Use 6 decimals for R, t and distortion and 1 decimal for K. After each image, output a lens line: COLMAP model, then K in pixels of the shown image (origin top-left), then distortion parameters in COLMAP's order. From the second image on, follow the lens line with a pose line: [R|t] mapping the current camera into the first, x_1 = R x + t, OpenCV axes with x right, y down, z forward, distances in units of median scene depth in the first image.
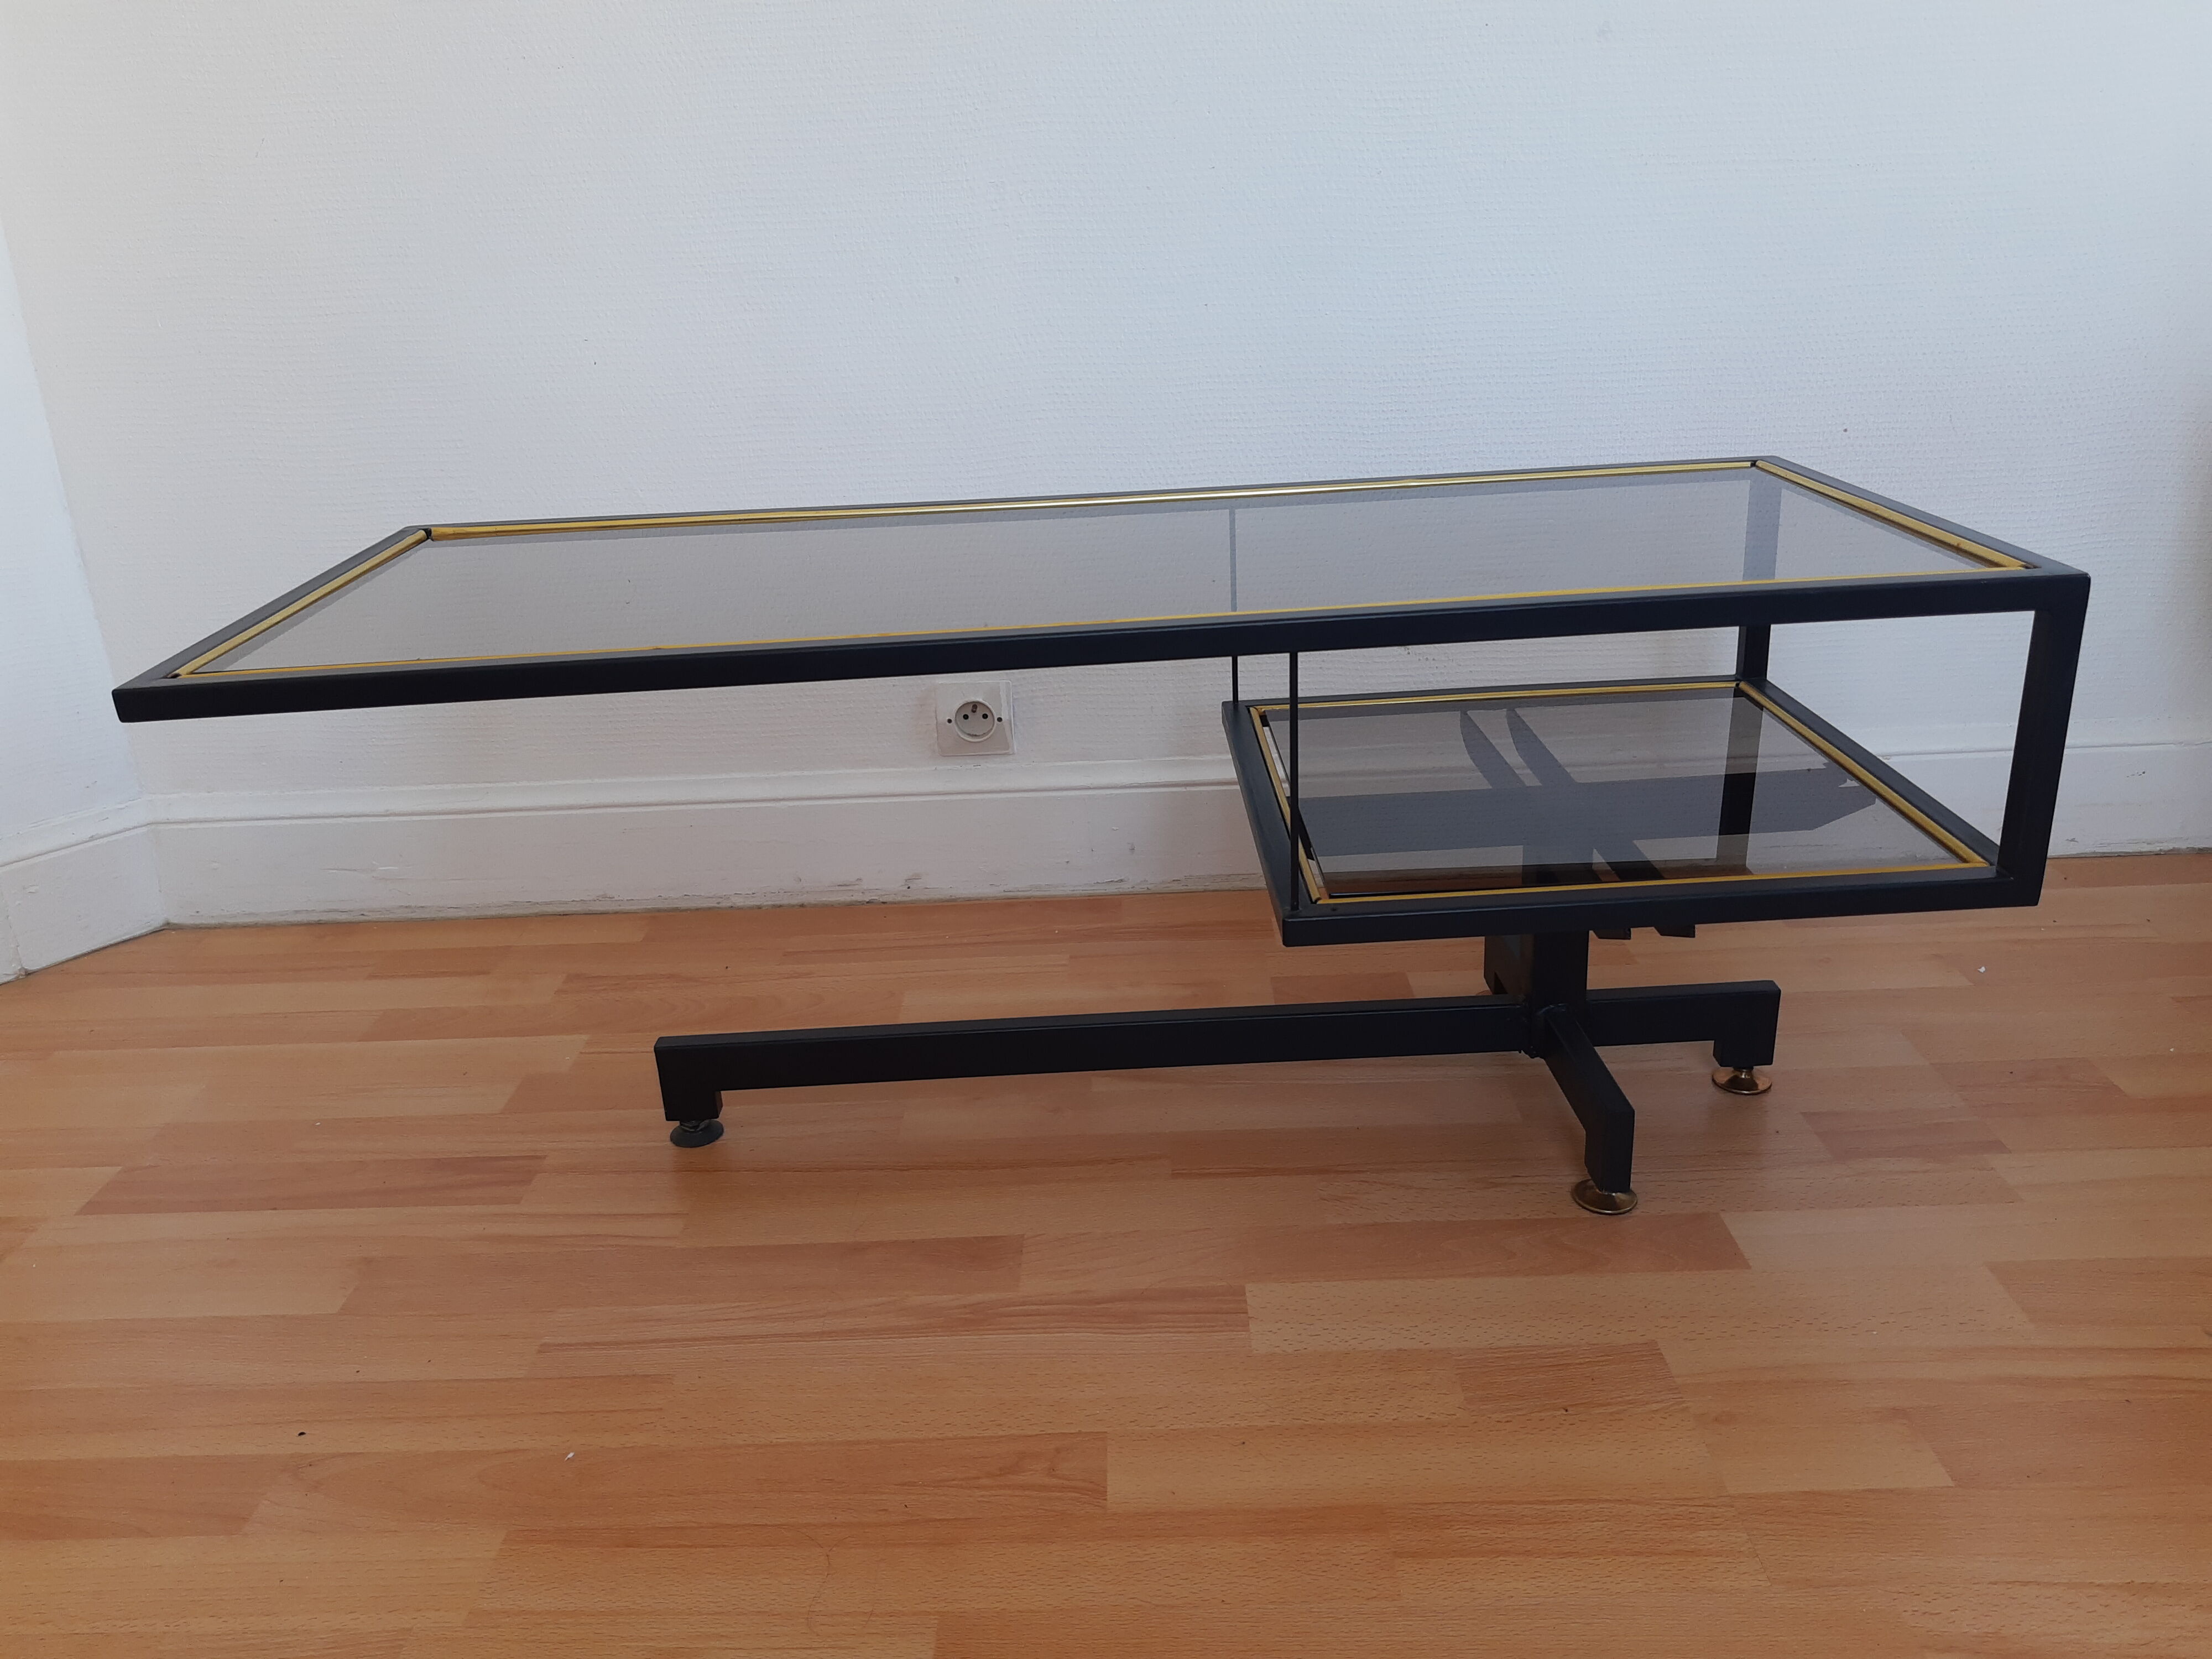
lens RADIAL K [[1678.1, 0, 1120.6], [0, 1678.1, 819.9], [0, 0, 1]] dist [0.006165, -0.032778]
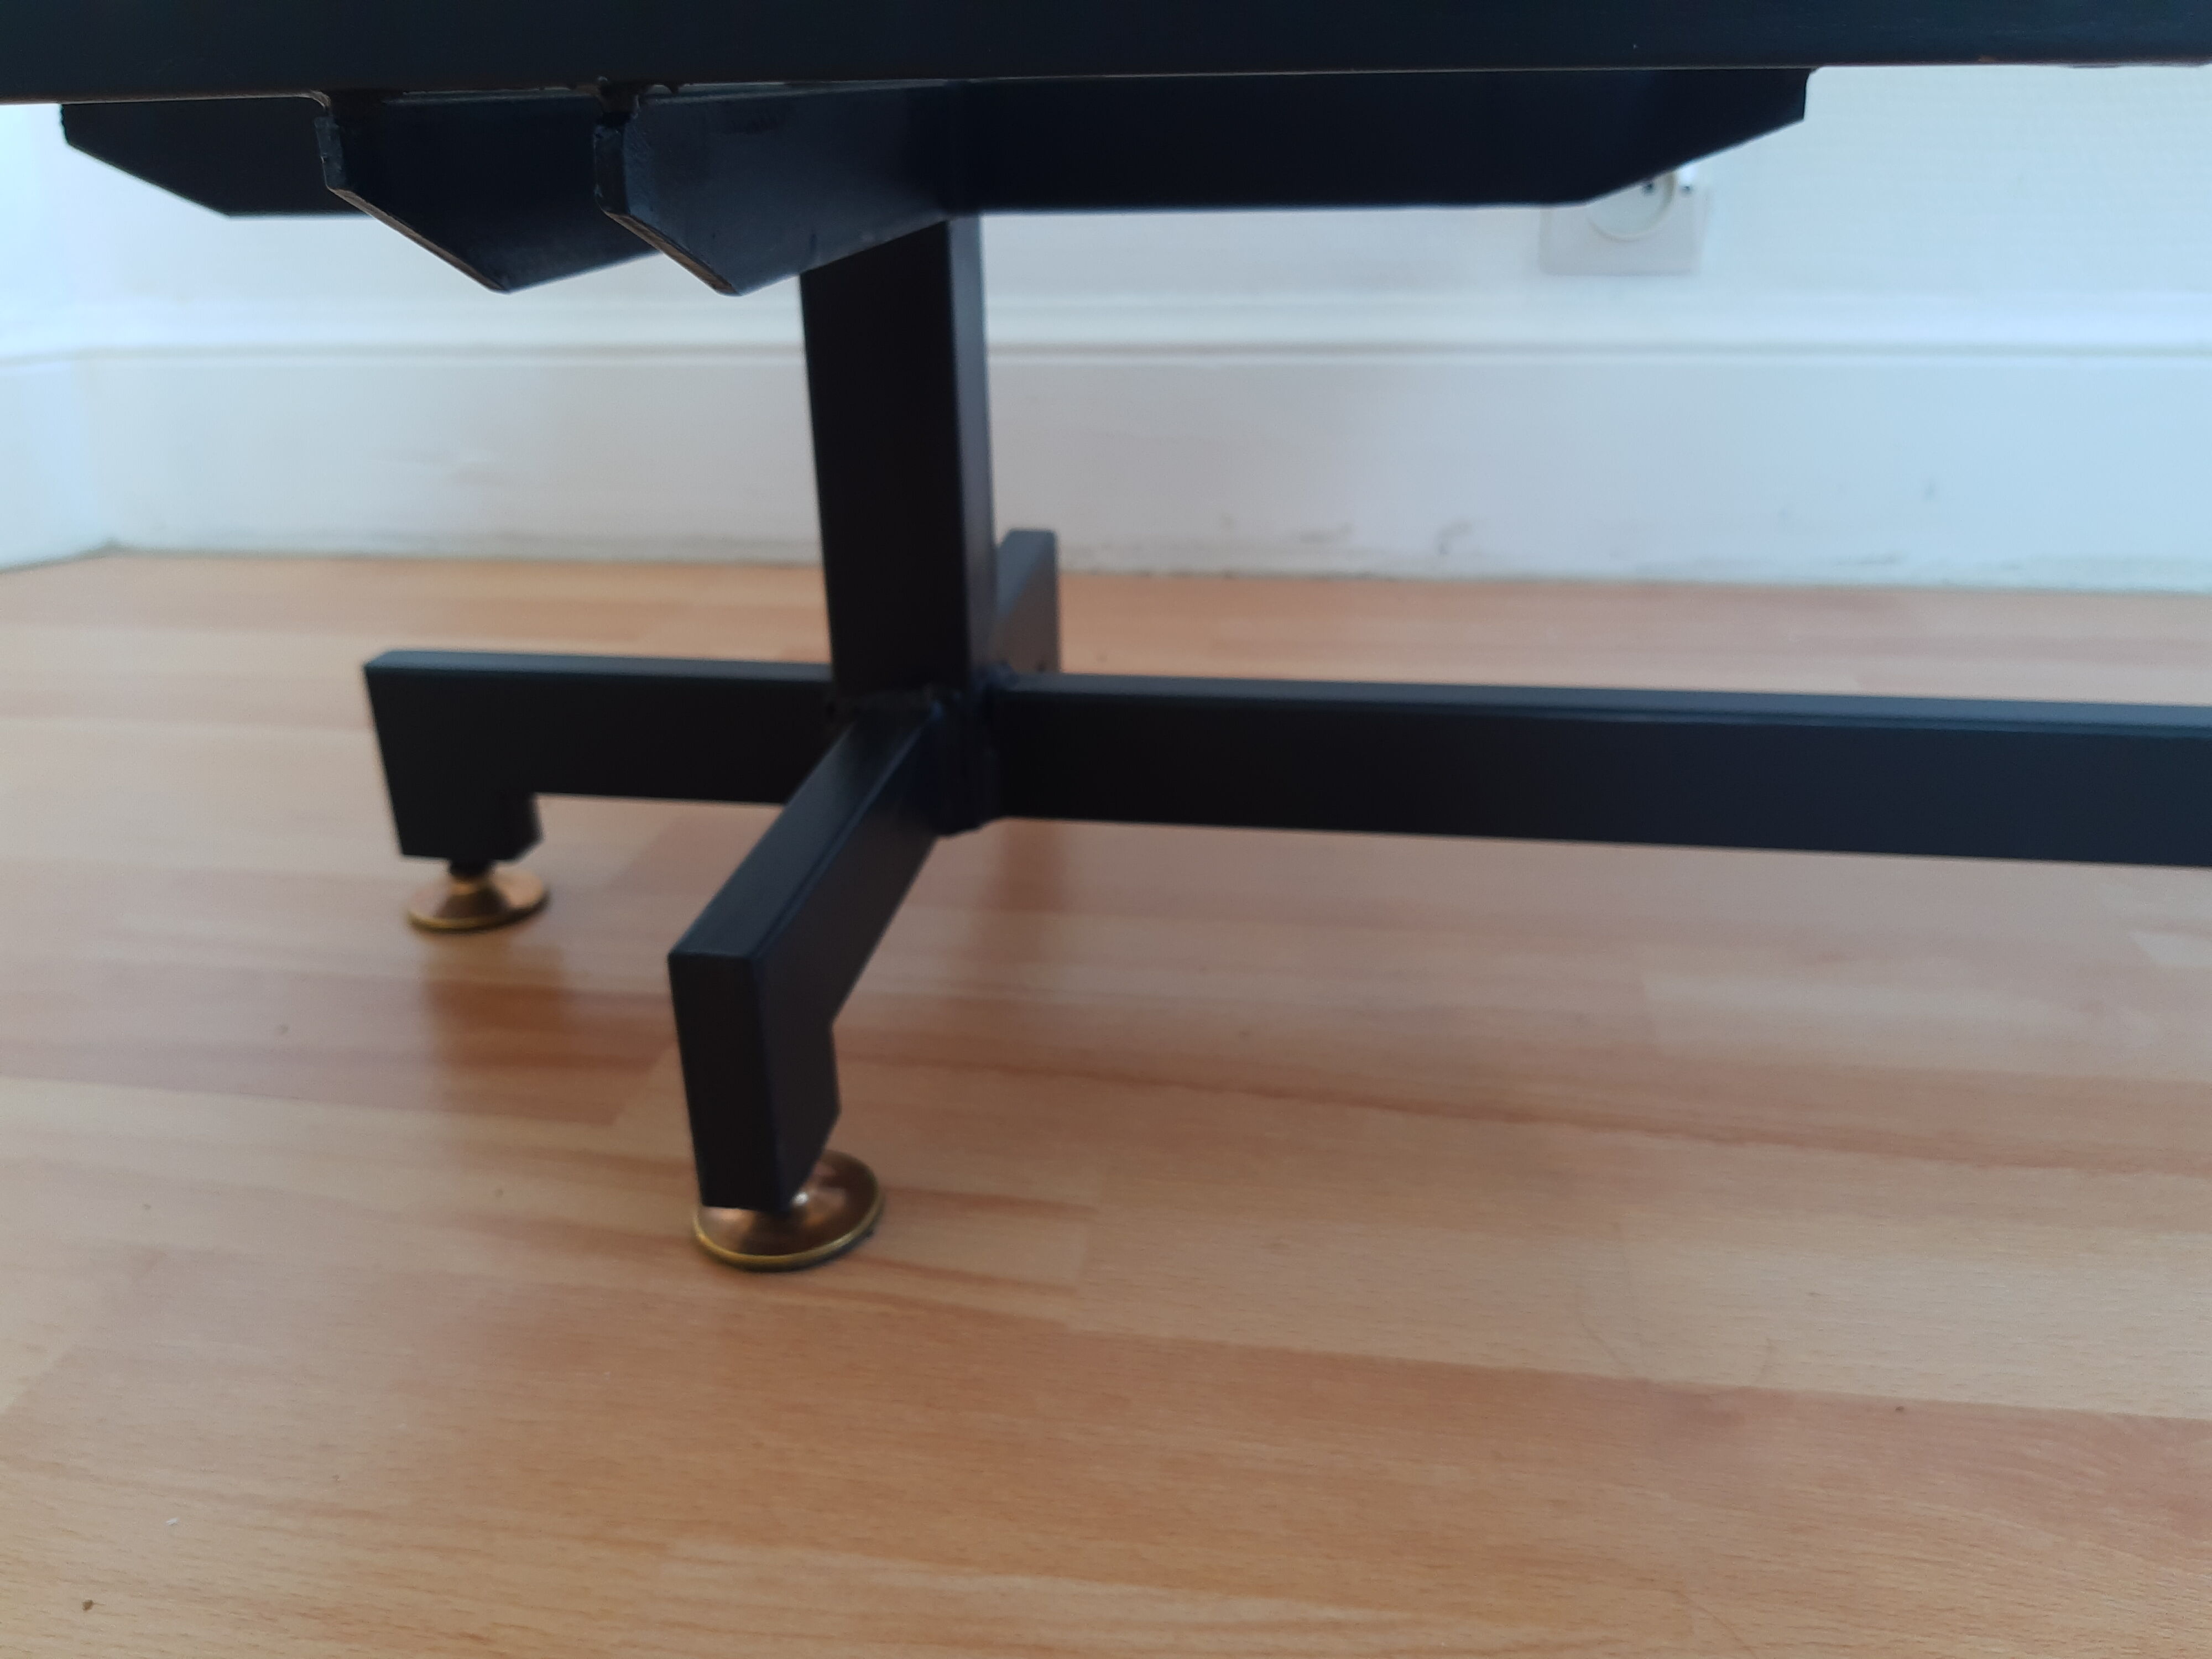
lens RADIAL K [[1727.0, 0, 1091.8], [0, 1727.0, 776.6], [0, 0, 1]] dist [-0.005622, -0.010029]
pose [[0.986759, 0.073826, -0.144416, -0.213011], [-0.069481, 0.996972, 0.034910, 0.137638], [0.146556, -0.024414, 0.988901, 0.662534]]
